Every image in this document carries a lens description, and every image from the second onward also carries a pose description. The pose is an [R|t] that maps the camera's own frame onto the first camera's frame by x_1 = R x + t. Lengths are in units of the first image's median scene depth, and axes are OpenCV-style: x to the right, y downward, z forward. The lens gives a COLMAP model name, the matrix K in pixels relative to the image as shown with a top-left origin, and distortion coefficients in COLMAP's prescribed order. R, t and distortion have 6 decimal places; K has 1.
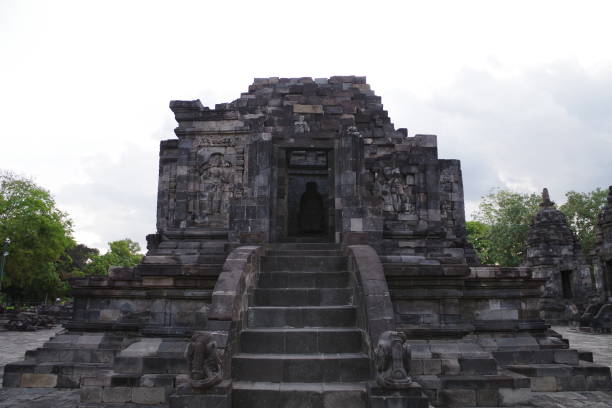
lens RADIAL K [[537.7, 0, 291.8], [0, 537.7, 174.9], [0, 0, 1]] dist [-0.151110, 0.182392]
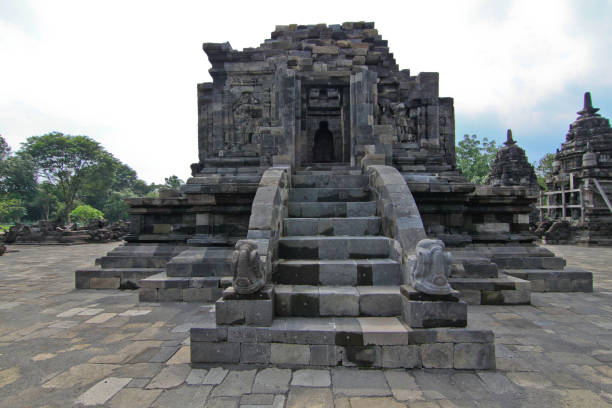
lens RADIAL K [[556.0, 0, 306.0], [0, 556.0, 204.0], [0, 0, 1]] dist [0.084624, -0.000515]
pose [[0.998544, -0.006953, -0.053501, 0.051363], [0.018639, 0.975062, 0.221150, -0.068705], [0.050629, -0.221826, 0.973771, -0.224502]]
